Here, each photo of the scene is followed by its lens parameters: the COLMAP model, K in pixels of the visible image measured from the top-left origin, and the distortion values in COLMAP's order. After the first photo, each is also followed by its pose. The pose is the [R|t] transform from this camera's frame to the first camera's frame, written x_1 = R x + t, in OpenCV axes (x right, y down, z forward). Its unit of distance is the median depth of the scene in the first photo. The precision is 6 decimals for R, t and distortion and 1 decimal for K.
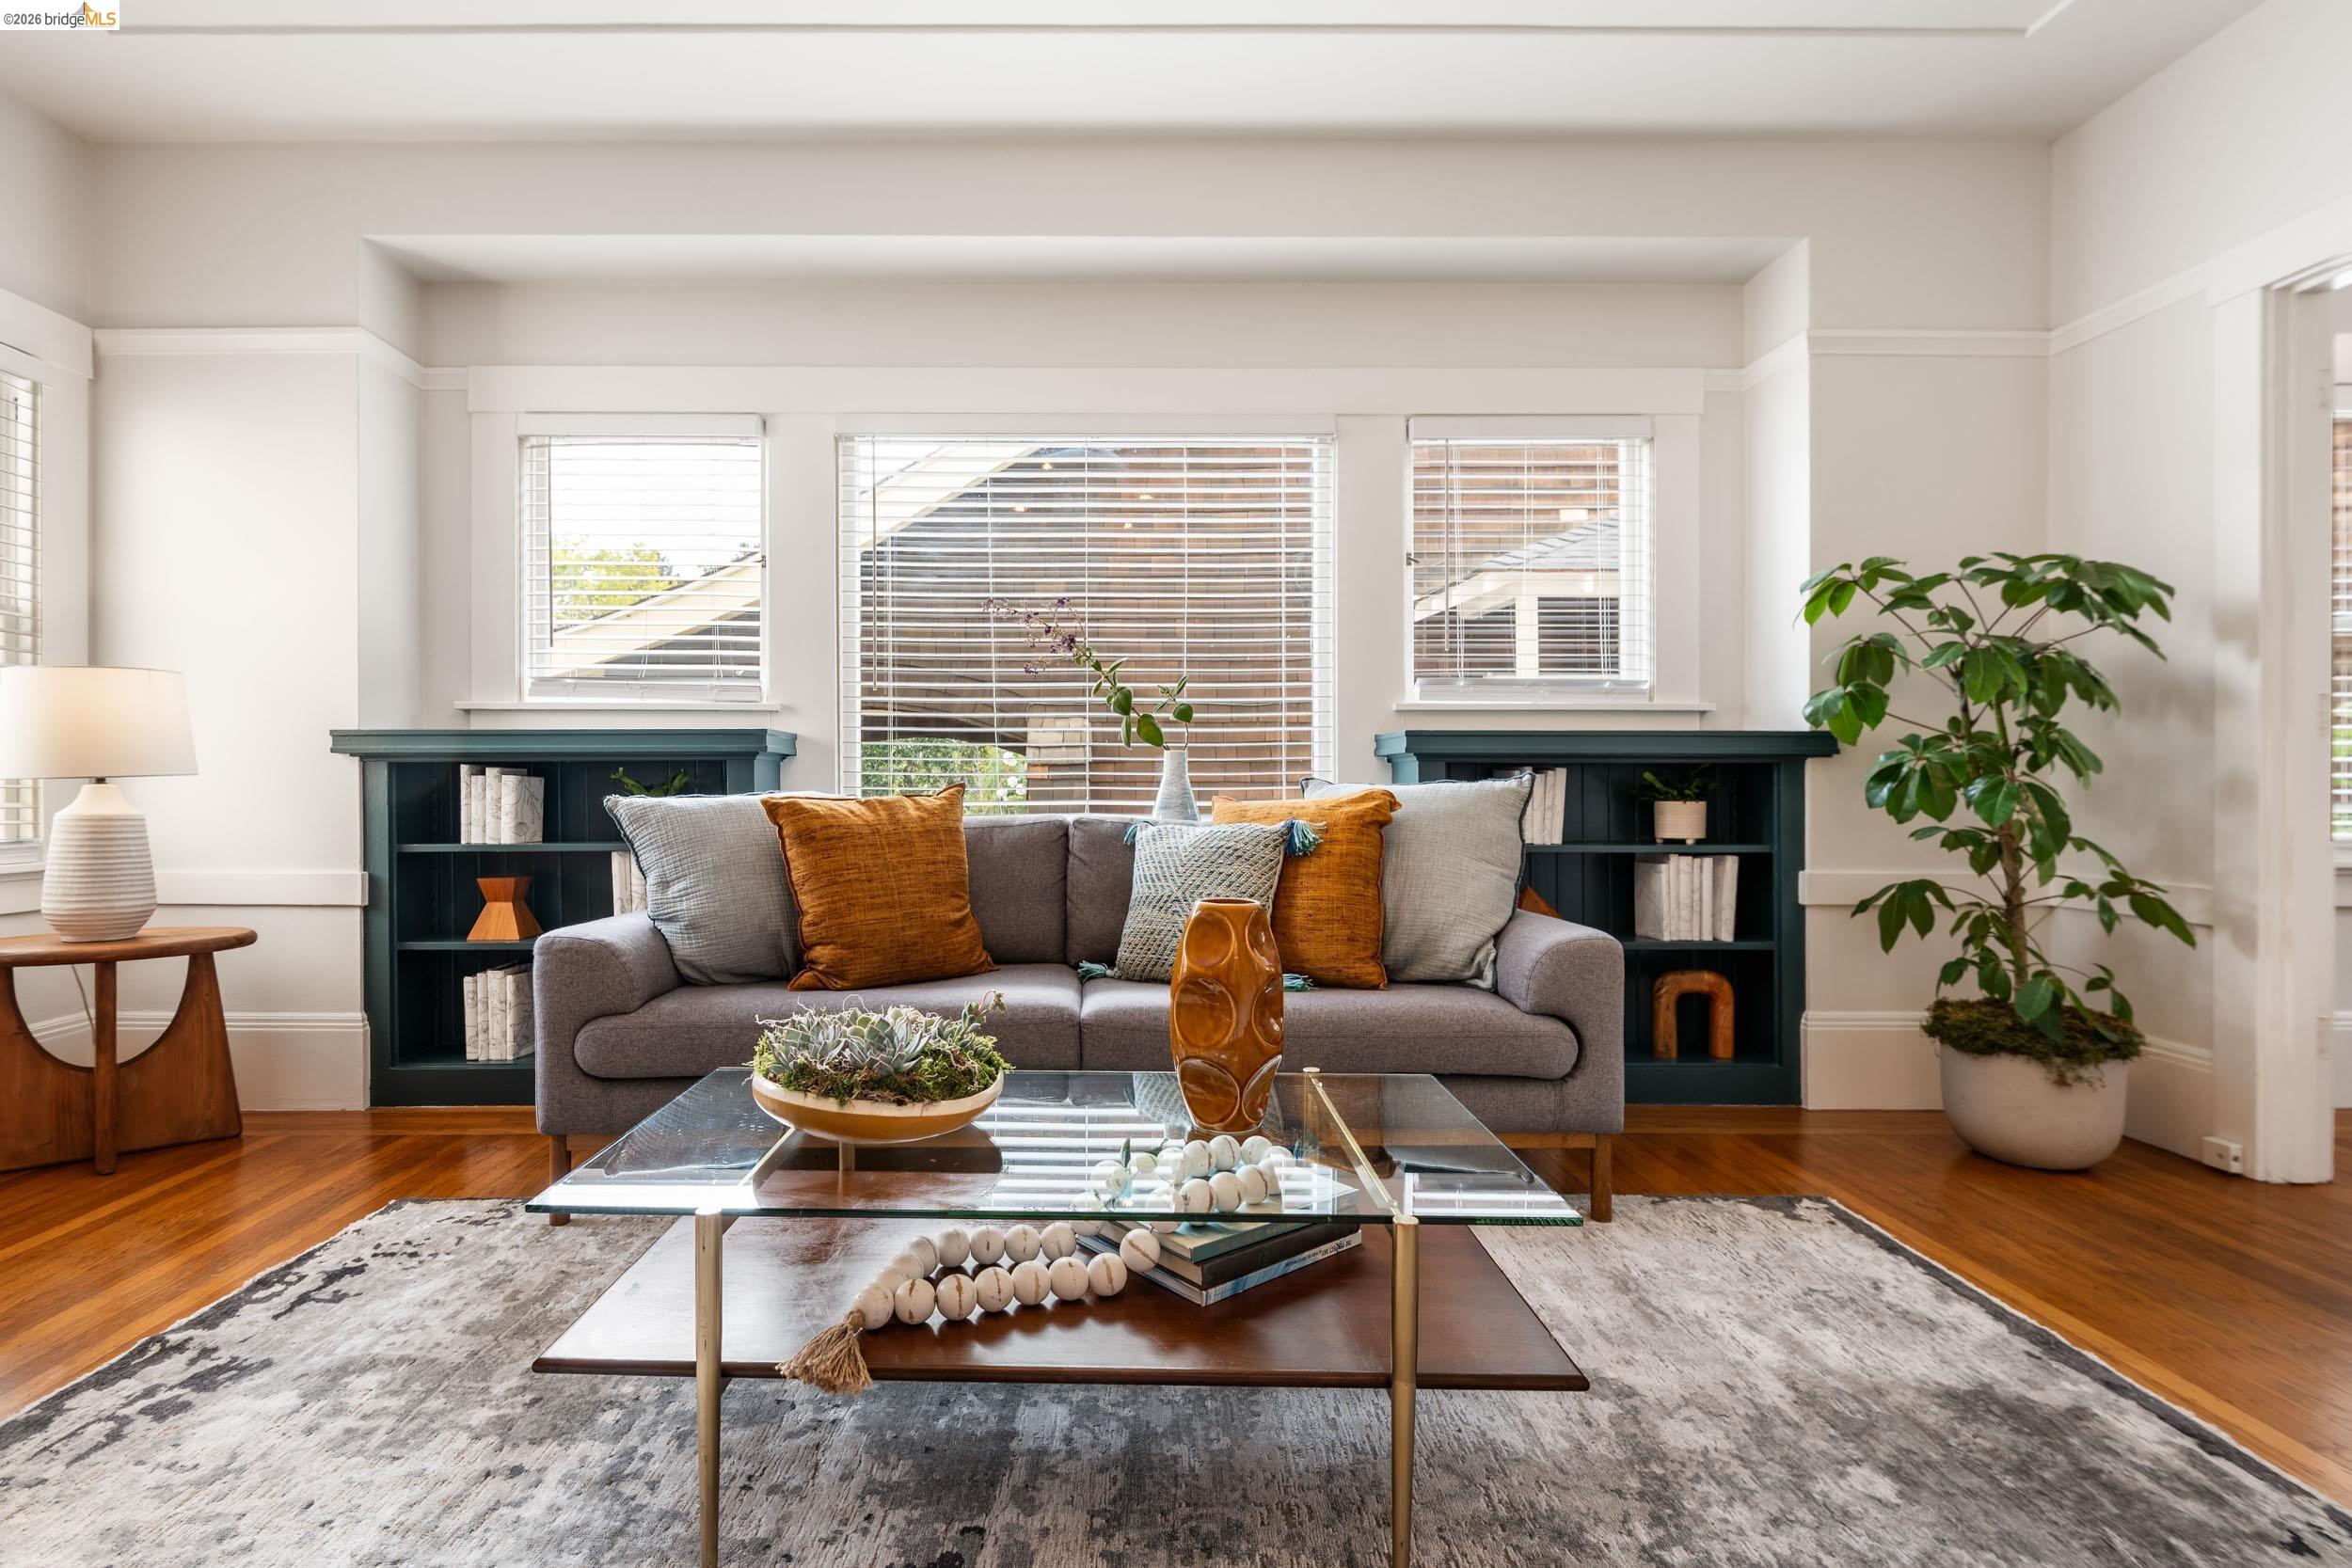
lens RADIAL K [[1105.7, 0, 1100.7], [0, 1105.7, 794.4], [0, 0, 1]] dist [0.008653, -0.009636]
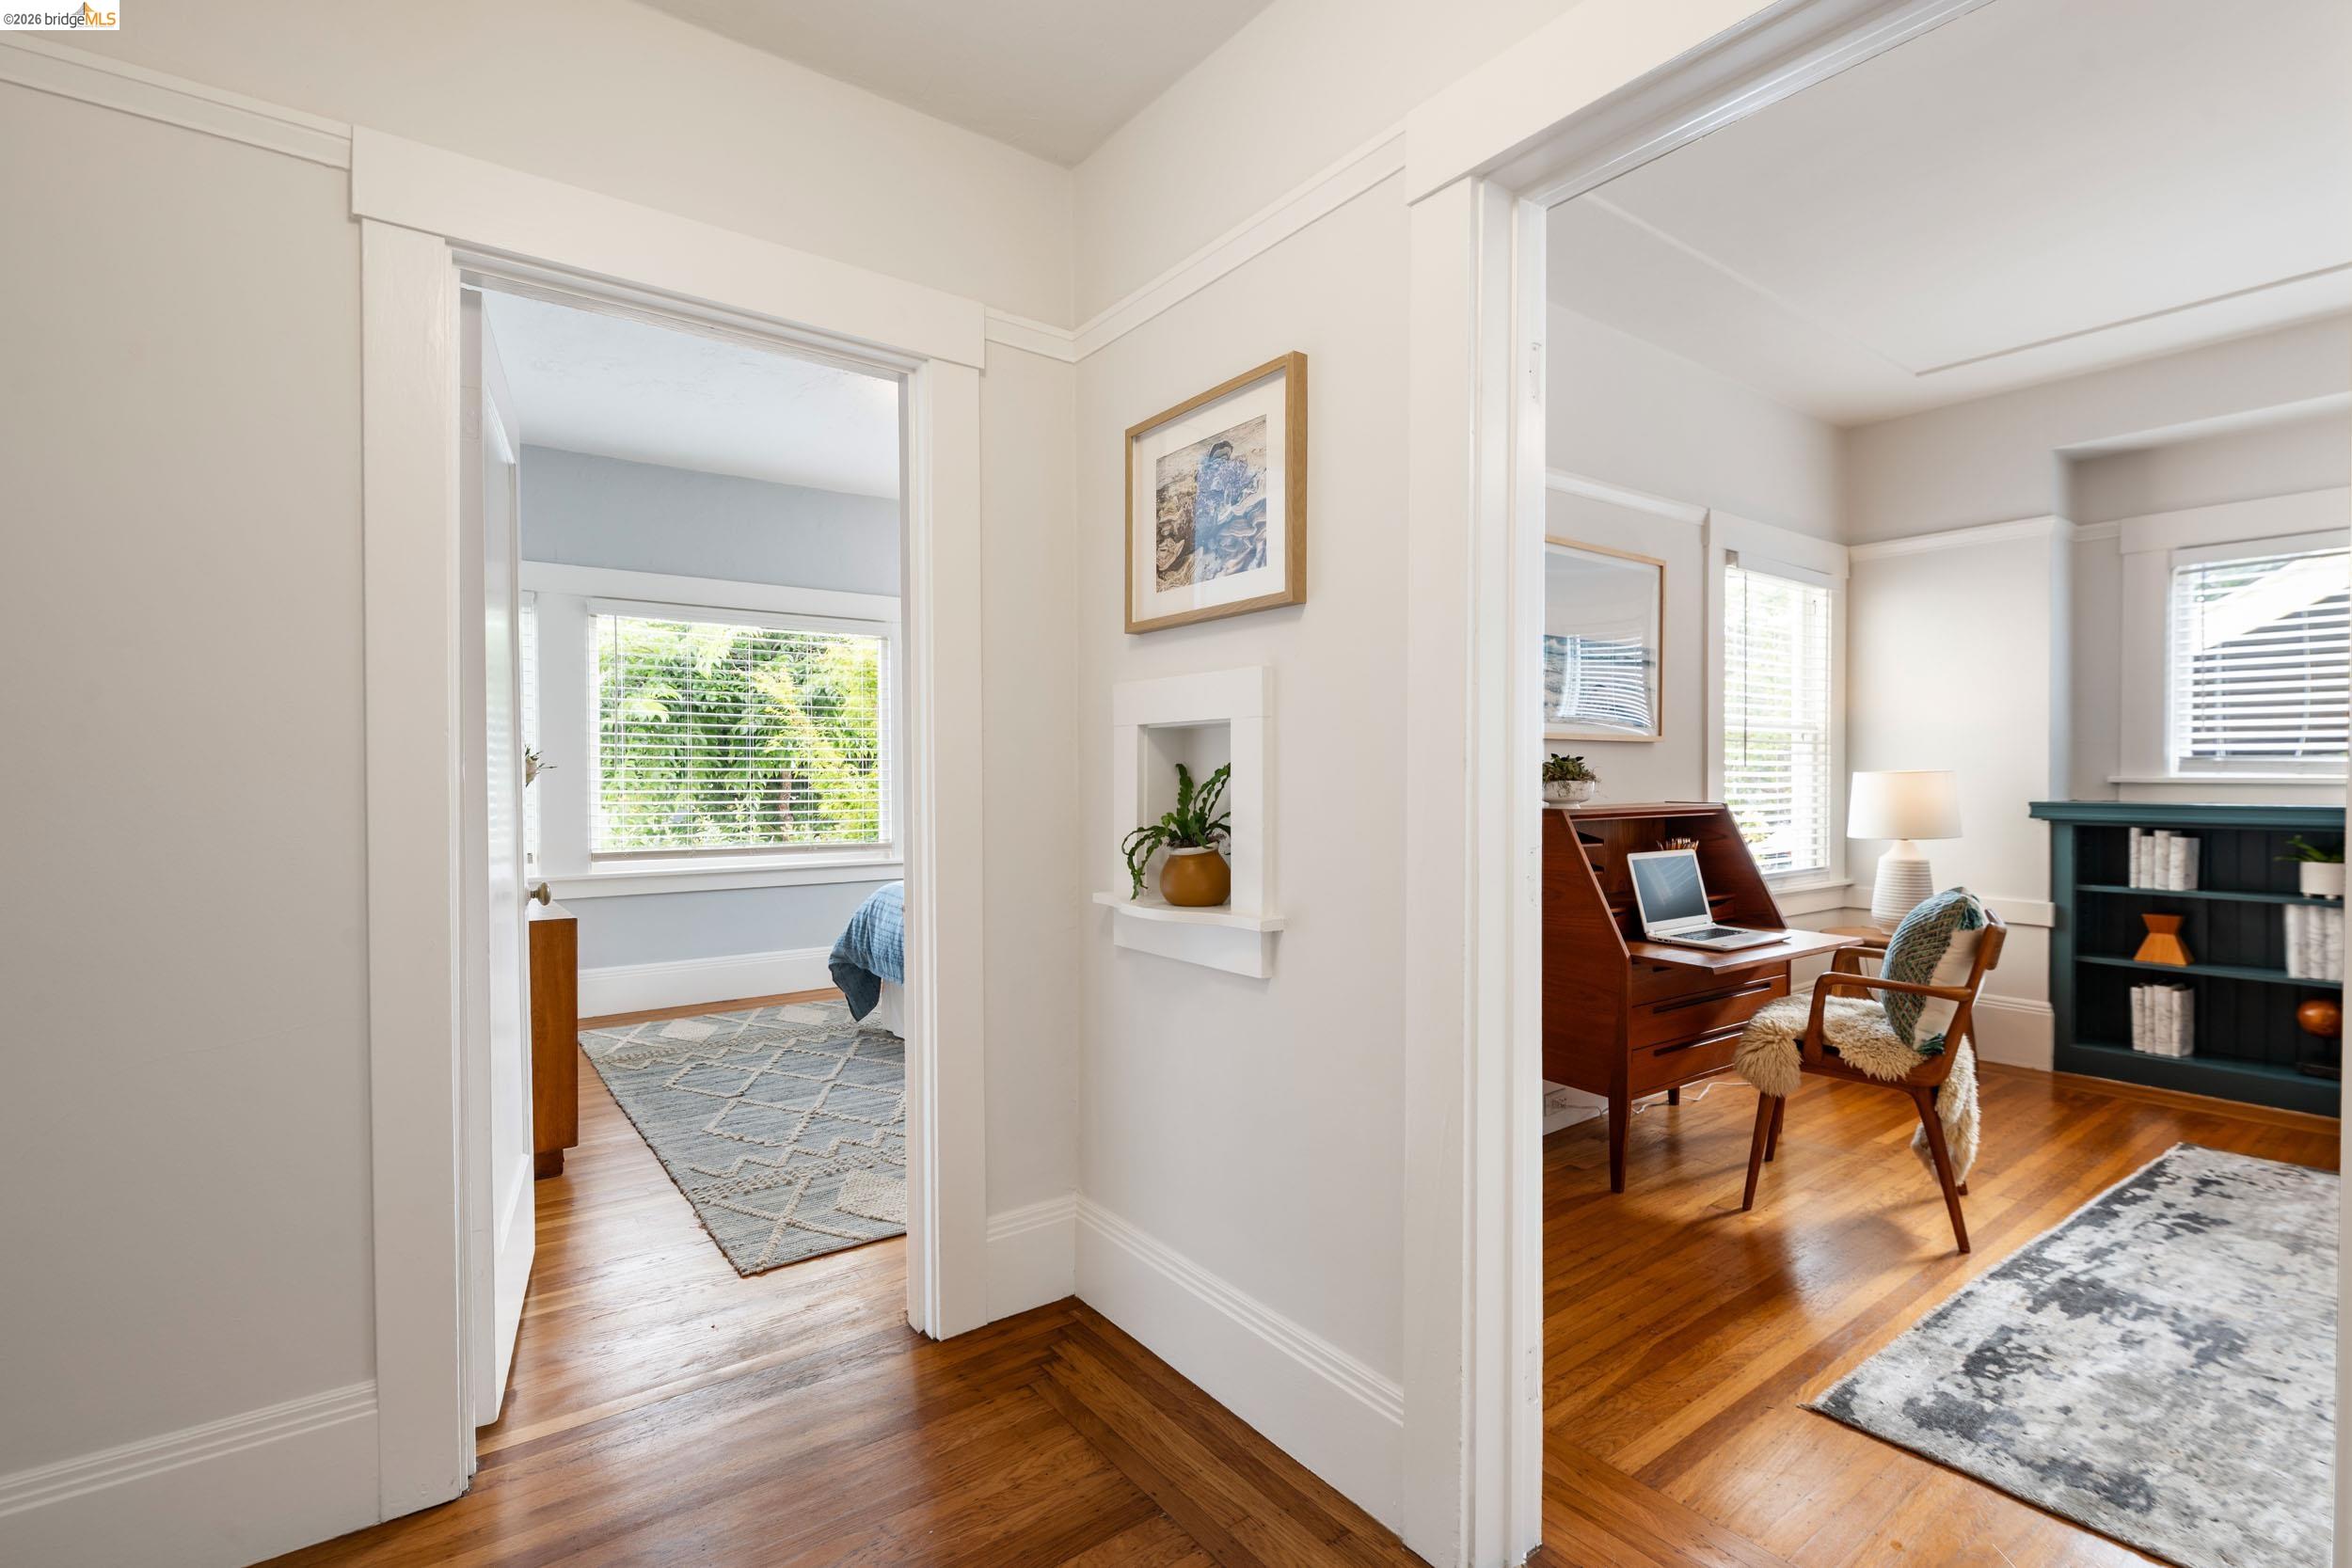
lens RADIAL K [[1087.3, 0, 1198.4], [0, 1087.3, 785.4], [0, 0, 1]] dist [0.004005, -0.007422]
pose [[0.607334, 0.010478, -0.794377, -0.247284], [-0.003057, 0.999936, 0.010853, -0.098807], [0.794441, -0.004163, 0.607328, -0.758716]]
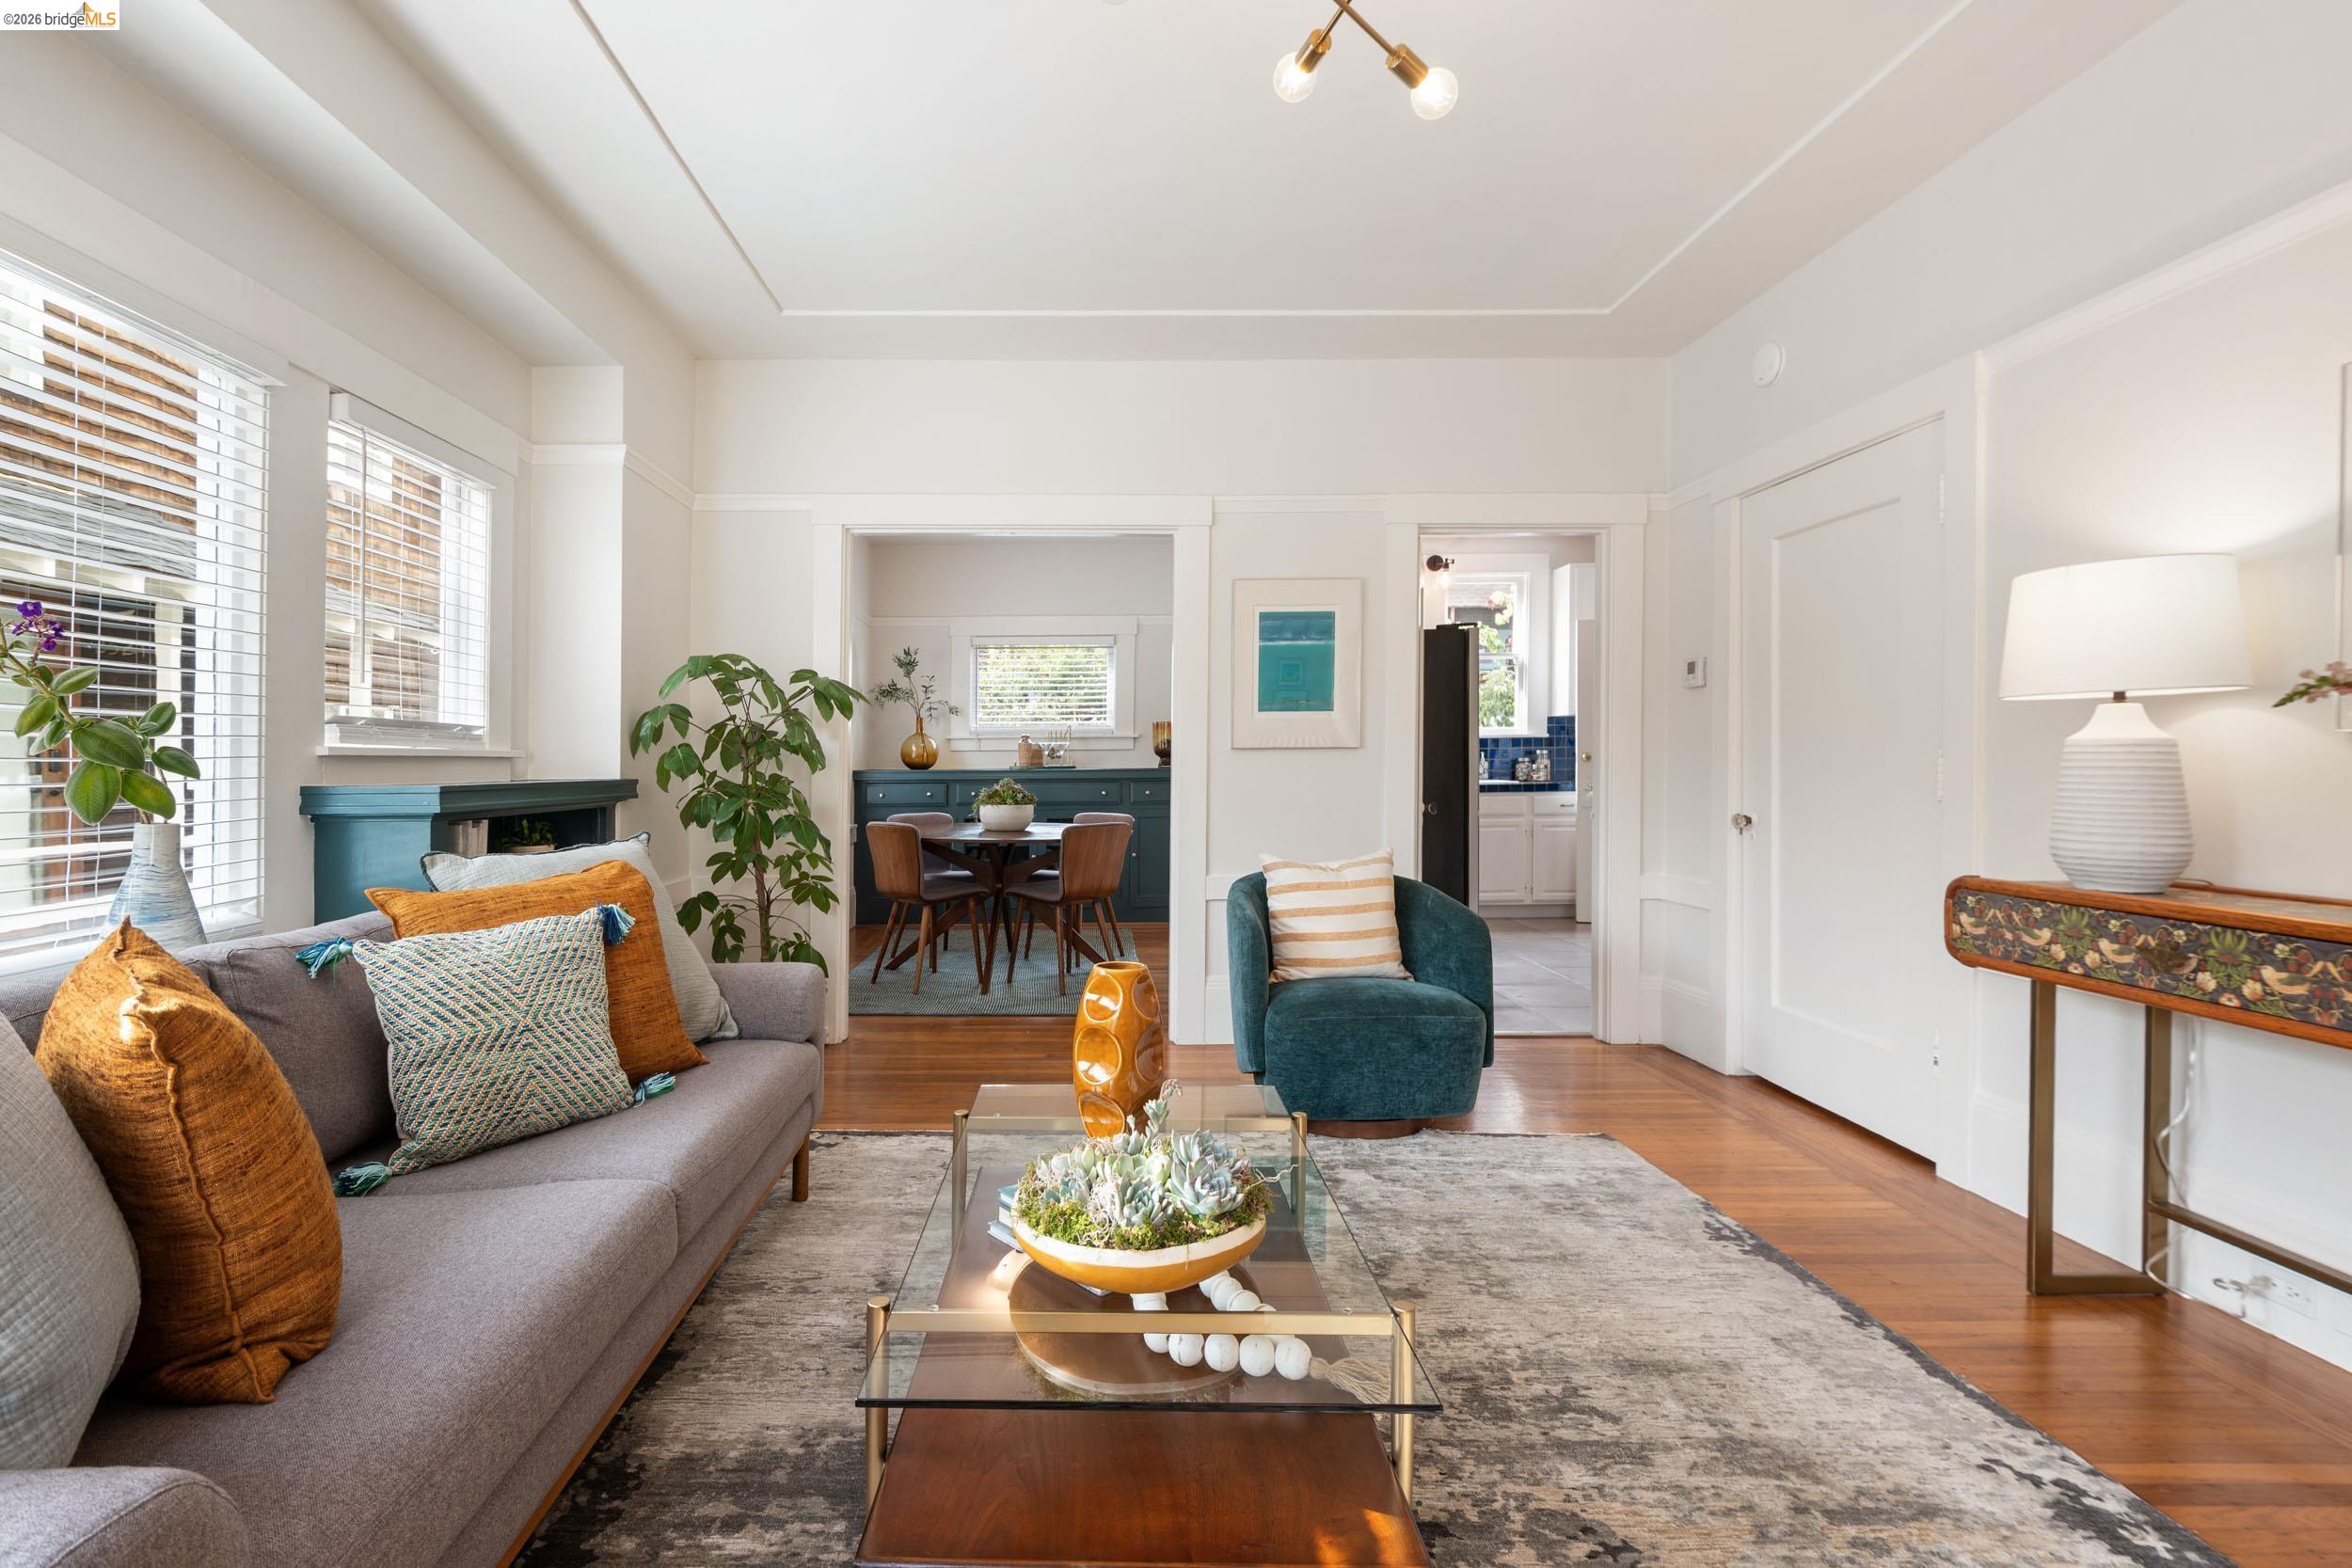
lens RADIAL K [[1087.3, 0, 1198.4], [0, 1087.3, 785.4], [0, 0, 1]] dist [0.004005, -0.007422]
pose [[-0.043576, -0.014890, 0.998939, -0.622040], [0.008851, 0.999844, 0.015289, -0.072109], [-0.999011, 0.009508, -0.043438, 0.488924]]
